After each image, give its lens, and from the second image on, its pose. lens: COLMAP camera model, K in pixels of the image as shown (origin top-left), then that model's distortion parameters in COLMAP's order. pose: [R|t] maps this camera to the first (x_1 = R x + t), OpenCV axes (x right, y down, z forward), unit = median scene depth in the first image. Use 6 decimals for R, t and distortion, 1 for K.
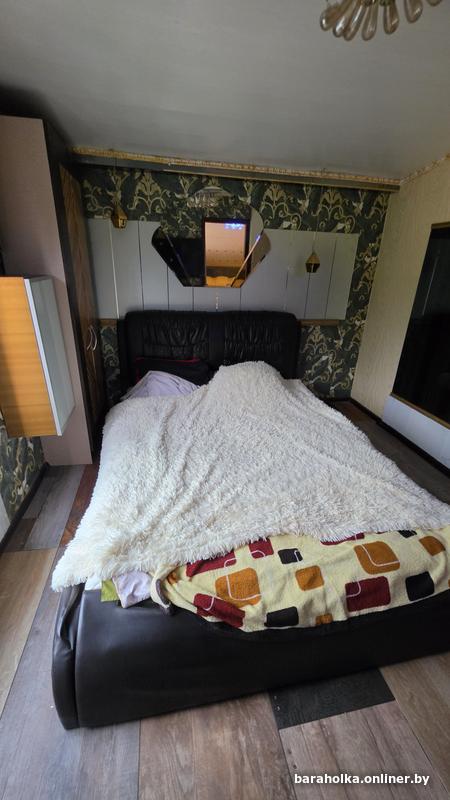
lens RADIAL K [[320.6, 0, 226.5], [0, 320.6, 398.2], [0, 0, 1]] dist [-0.004293, 0.000588]
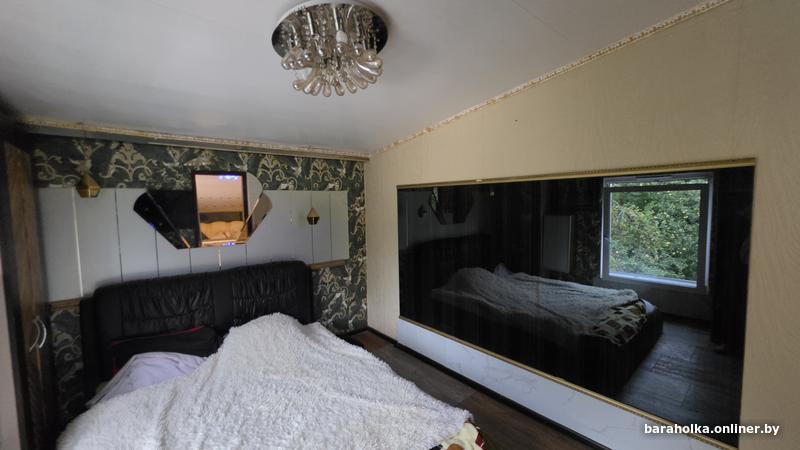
lens RADIAL K [[320.6, 0, 400.0], [0, 320.6, 225.0], [0, 0, 1]] dist [-0.004293, 0.000588]
pose [[0.871534, -0.082808, 0.483291, -0.015425], [0.229515, 0.939889, -0.252848, -0.035919], [-0.433302, 0.331289, 0.838151, -0.084942]]
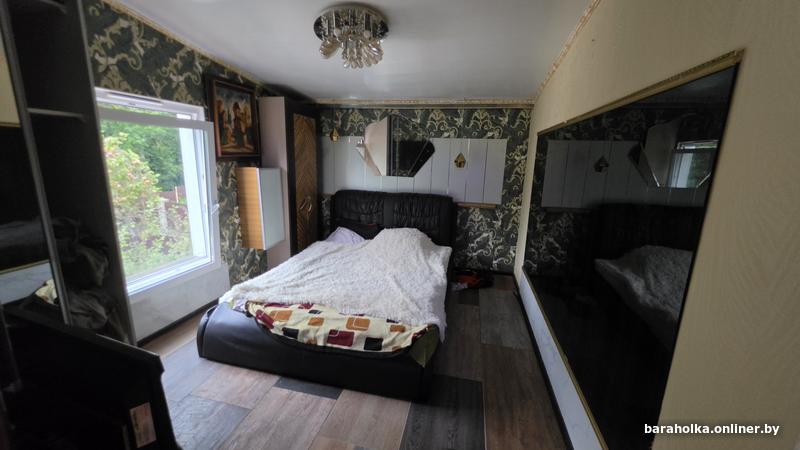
lens RADIAL K [[320.6, 0, 400.0], [0, 320.6, 225.0], [0, 0, 1]] dist [-0.004293, 0.000588]
pose [[0.914599, 0.079564, -0.396456, 0.627451], [-0.155895, 0.974037, -0.164161, 0.110276], [0.373102, 0.211947, 0.903257, -0.273803]]
